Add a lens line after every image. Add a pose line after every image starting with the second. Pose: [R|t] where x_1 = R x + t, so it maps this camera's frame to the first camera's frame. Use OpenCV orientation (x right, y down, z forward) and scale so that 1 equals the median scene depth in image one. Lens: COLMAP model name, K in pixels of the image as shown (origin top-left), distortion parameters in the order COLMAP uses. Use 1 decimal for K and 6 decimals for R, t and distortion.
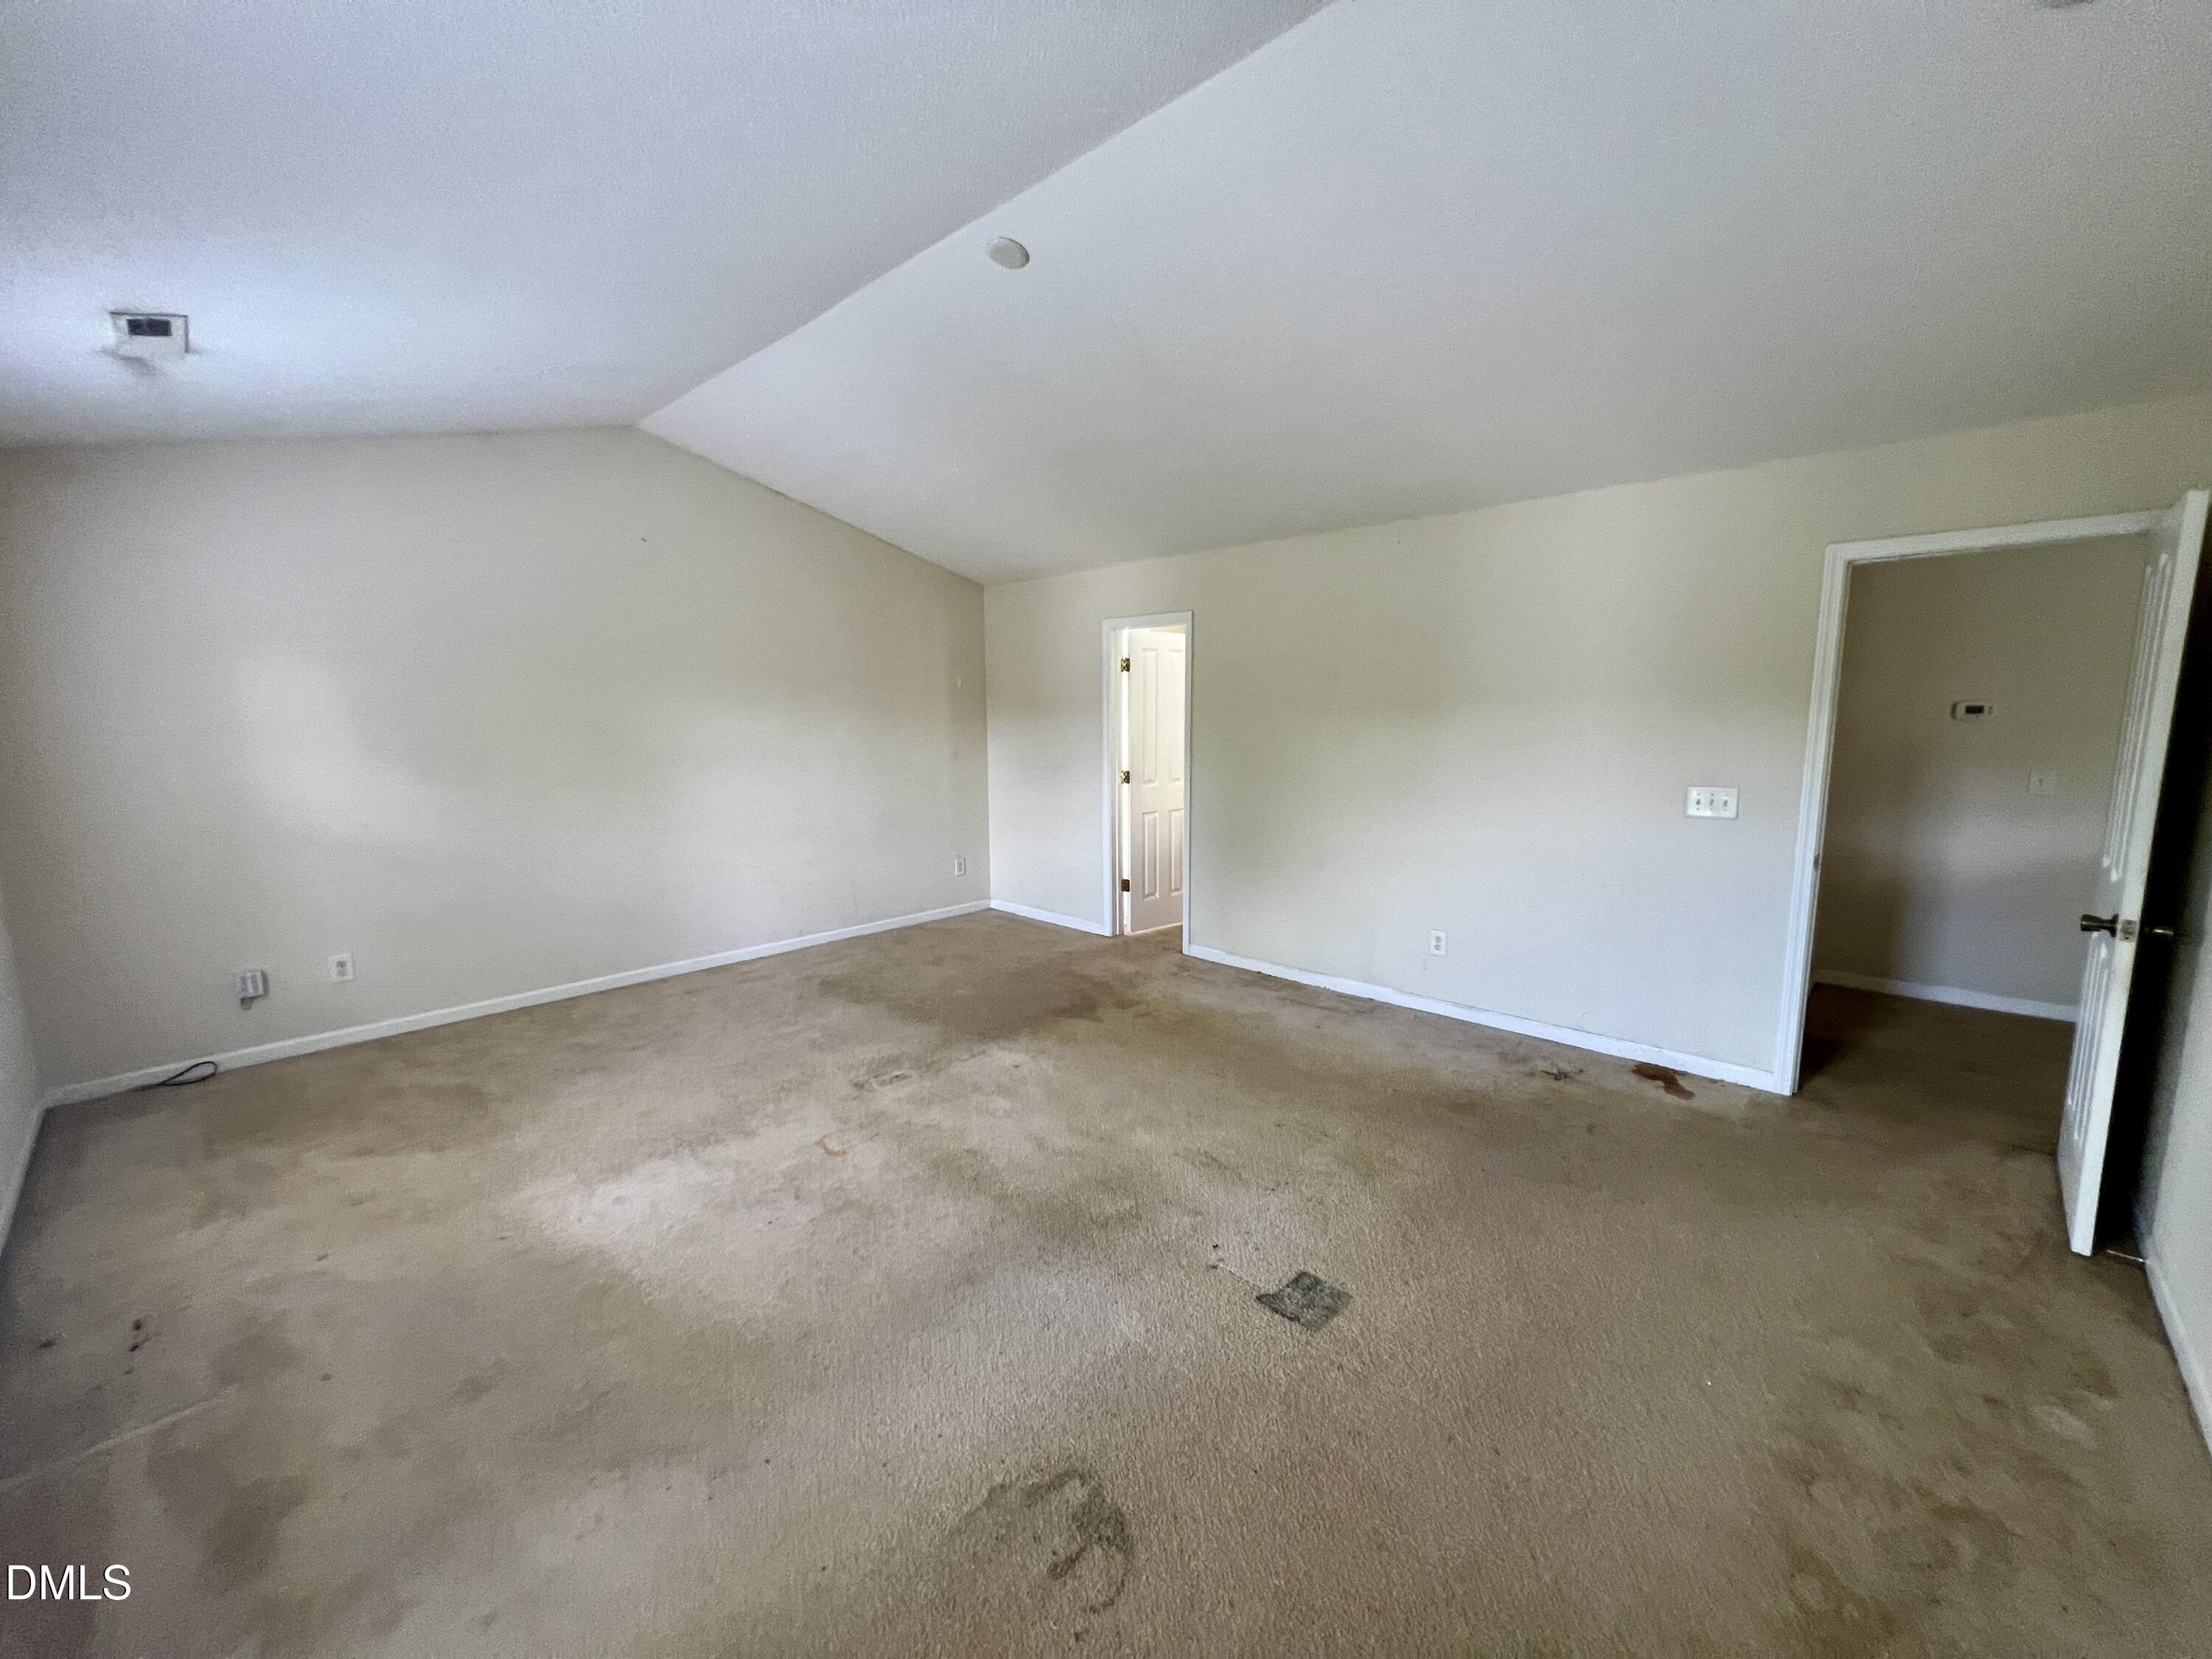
lens RADIAL K [[886.4, 0, 1106.0], [0, 886.4, 829.5], [0, 0, 1]] dist [0.010386, -0.000295]
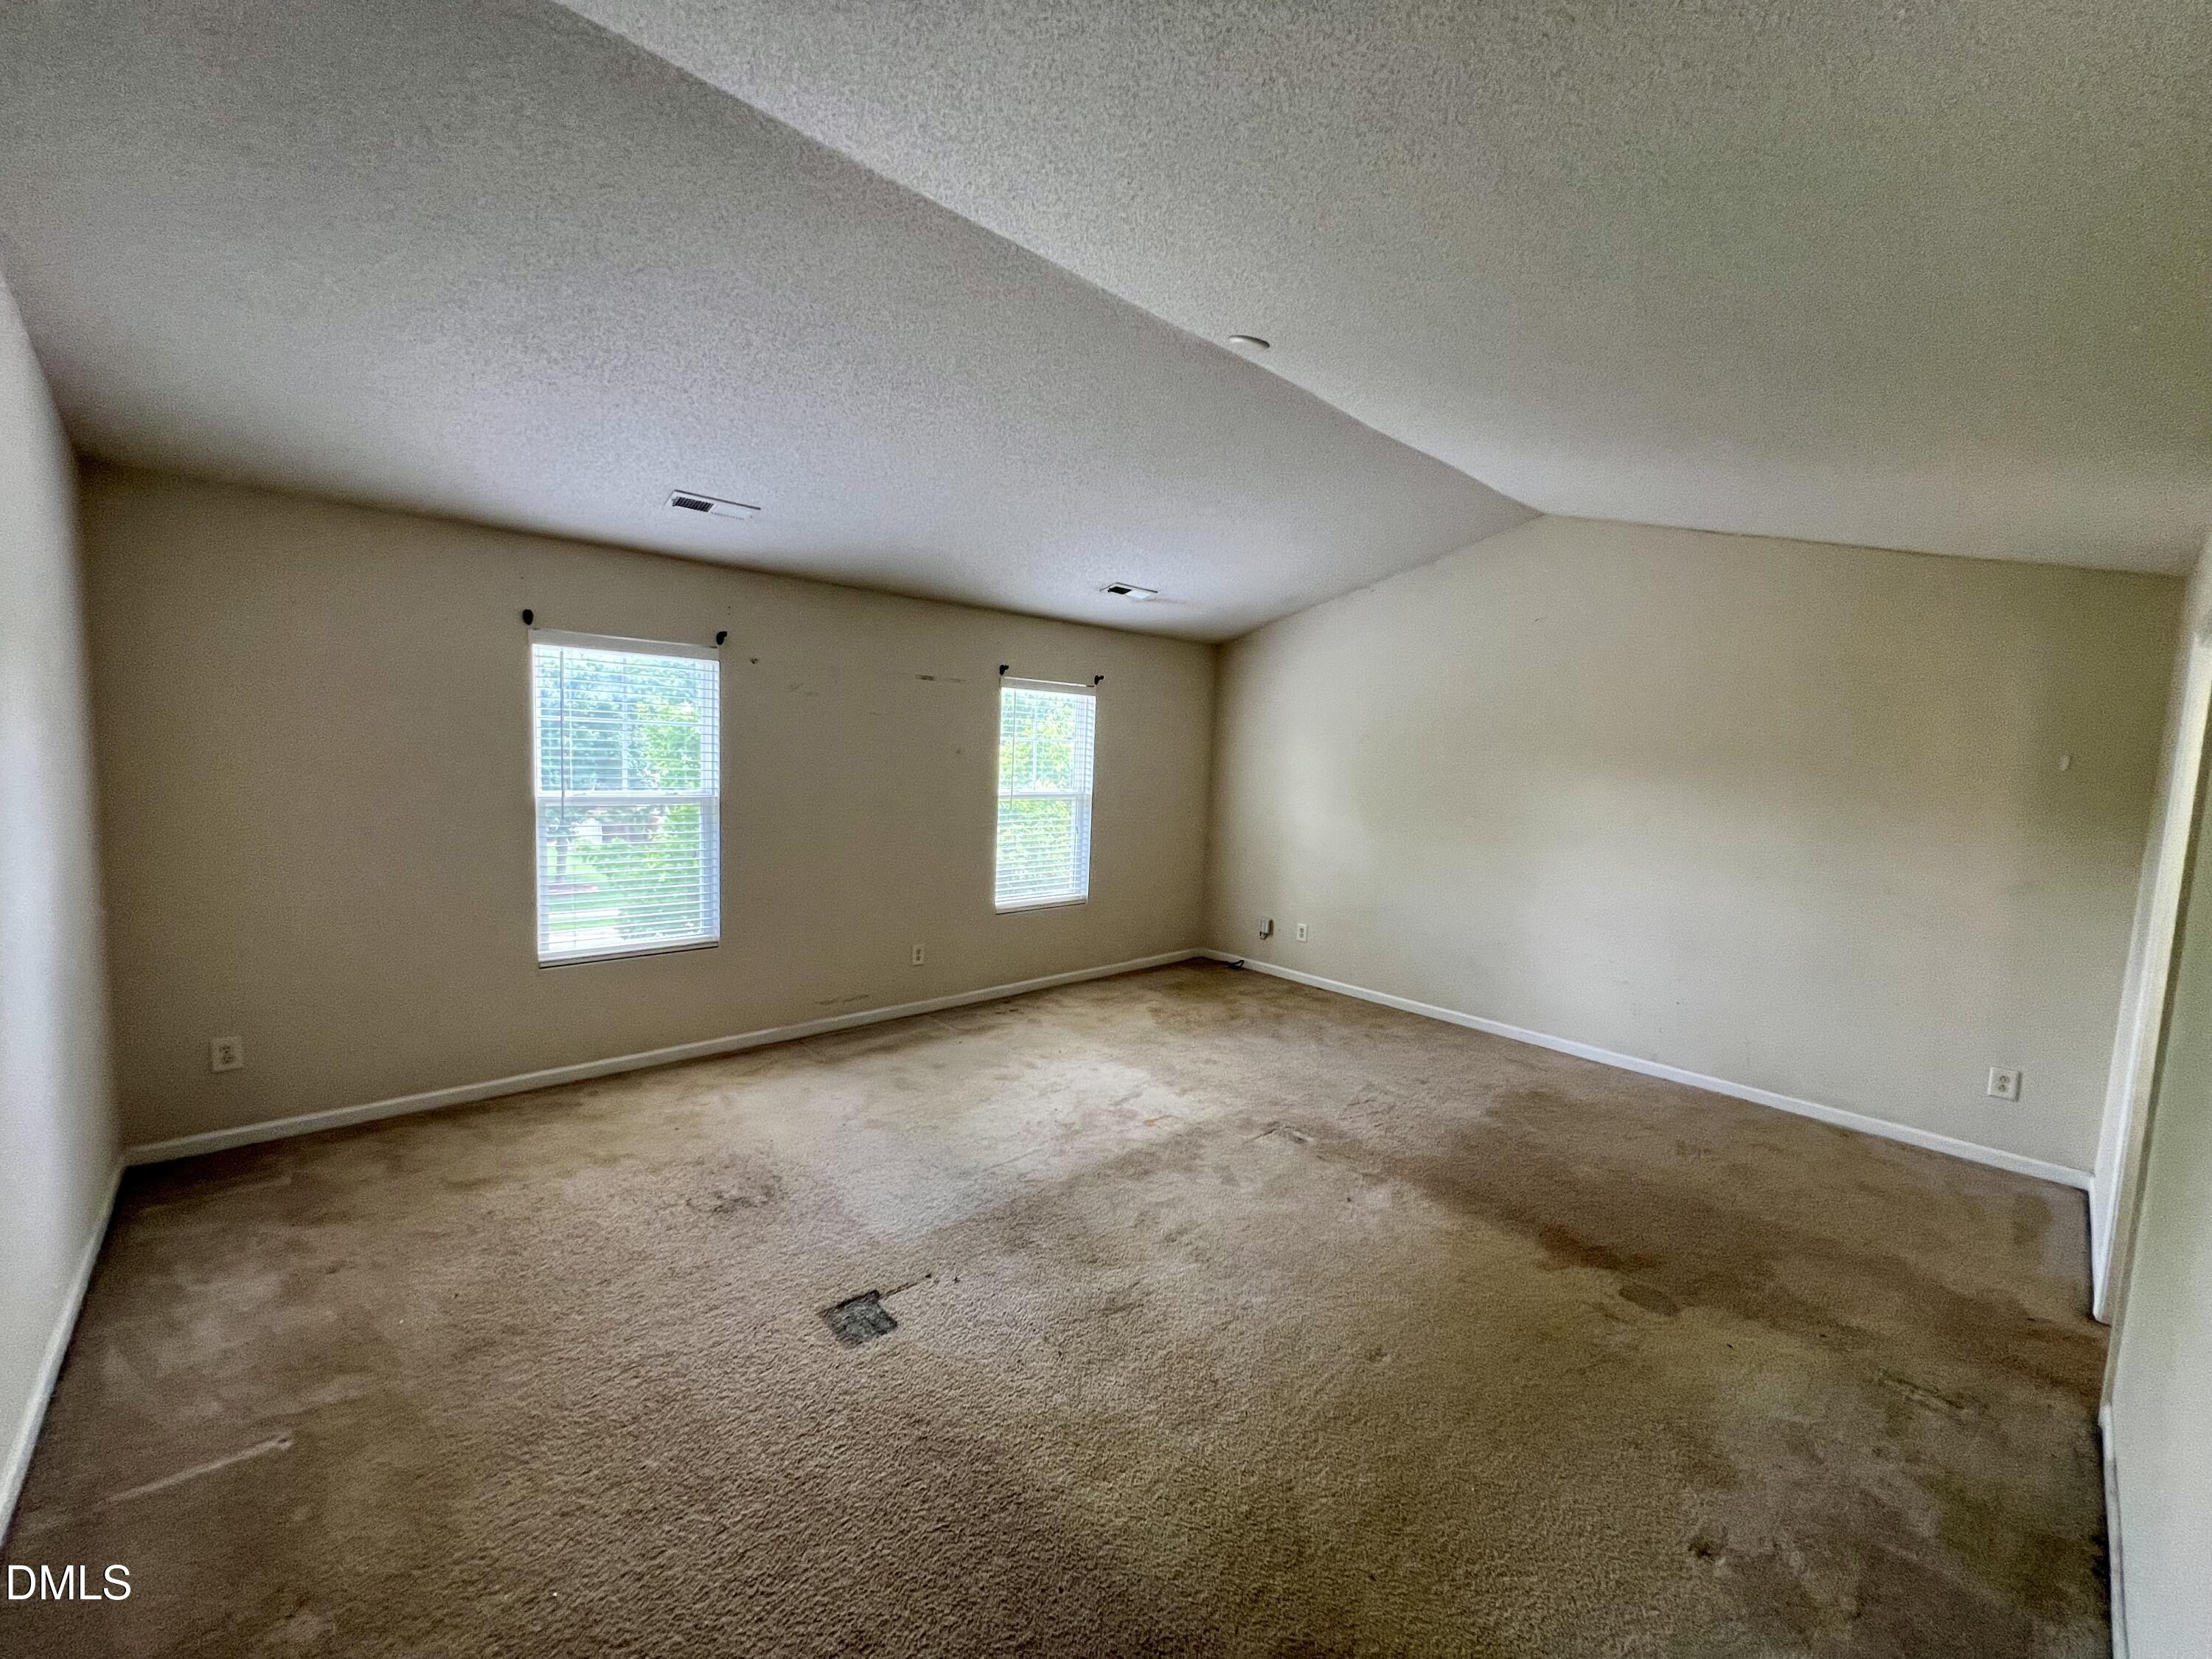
lens RADIAL K [[886.4, 0, 1106.0], [0, 886.4, 829.5], [0, 0, 1]] dist [0.010386, -0.000295]
pose [[-0.067512, 0.093367, -0.993340, 0.742107], [-0.173625, 0.979321, 0.103849, -0.133359], [0.982495, 0.179480, -0.049905, 0.750157]]
